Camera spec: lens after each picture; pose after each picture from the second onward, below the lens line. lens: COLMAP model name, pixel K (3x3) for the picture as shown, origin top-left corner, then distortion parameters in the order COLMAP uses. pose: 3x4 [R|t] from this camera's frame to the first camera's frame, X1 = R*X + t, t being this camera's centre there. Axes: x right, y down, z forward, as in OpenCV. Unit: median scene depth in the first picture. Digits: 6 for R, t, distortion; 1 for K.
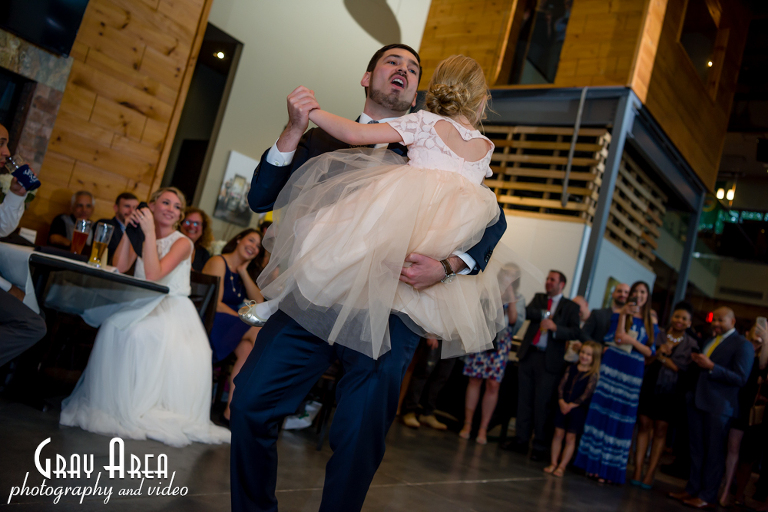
lens RADIAL K [[686.7, 0, 384.0], [0, 686.7, 256.0], [0, 0, 1]] dist [-0.001918, -0.002833]
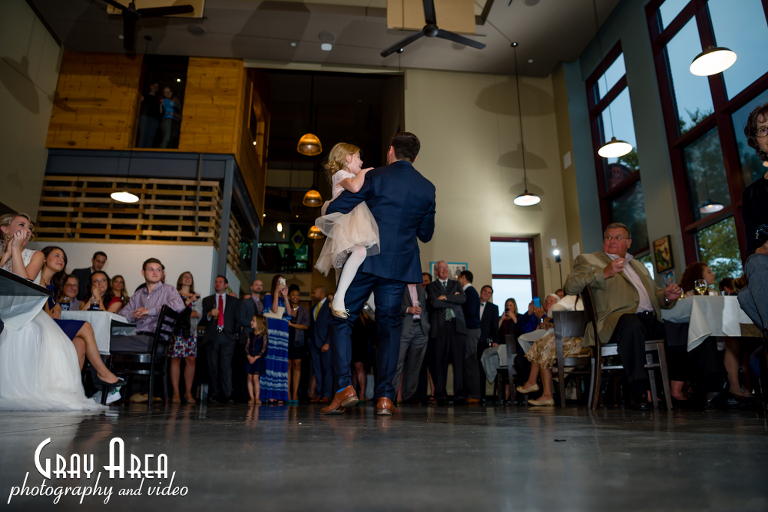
lens RADIAL K [[539.6, 0, 384.0], [0, 539.6, 256.0], [0, 0, 1]] dist [-0.063802, 0.004647]
pose [[0.702970, -0.068280, 0.707934, -0.248381], [0.110725, 0.993751, -0.014101, 0.028823], [-0.702547, 0.088299, 0.706138, -0.045642]]
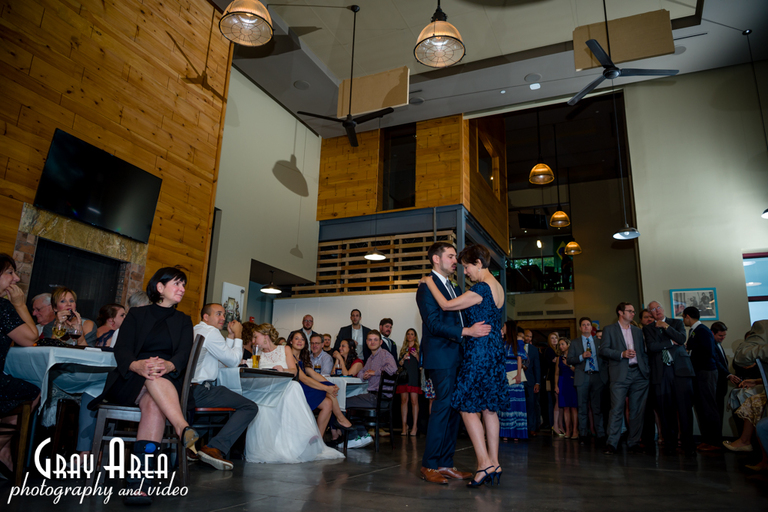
lens RADIAL K [[545.9, 0, 384.0], [0, 545.9, 256.0], [0, 0, 1]] dist [-0.071250, -0.000681]
pose [[0.949875, -0.155003, 0.271498, -0.187981], [0.187075, 0.977606, -0.096376, -0.030584], [-0.250480, 0.142336, 0.957601, -0.185182]]
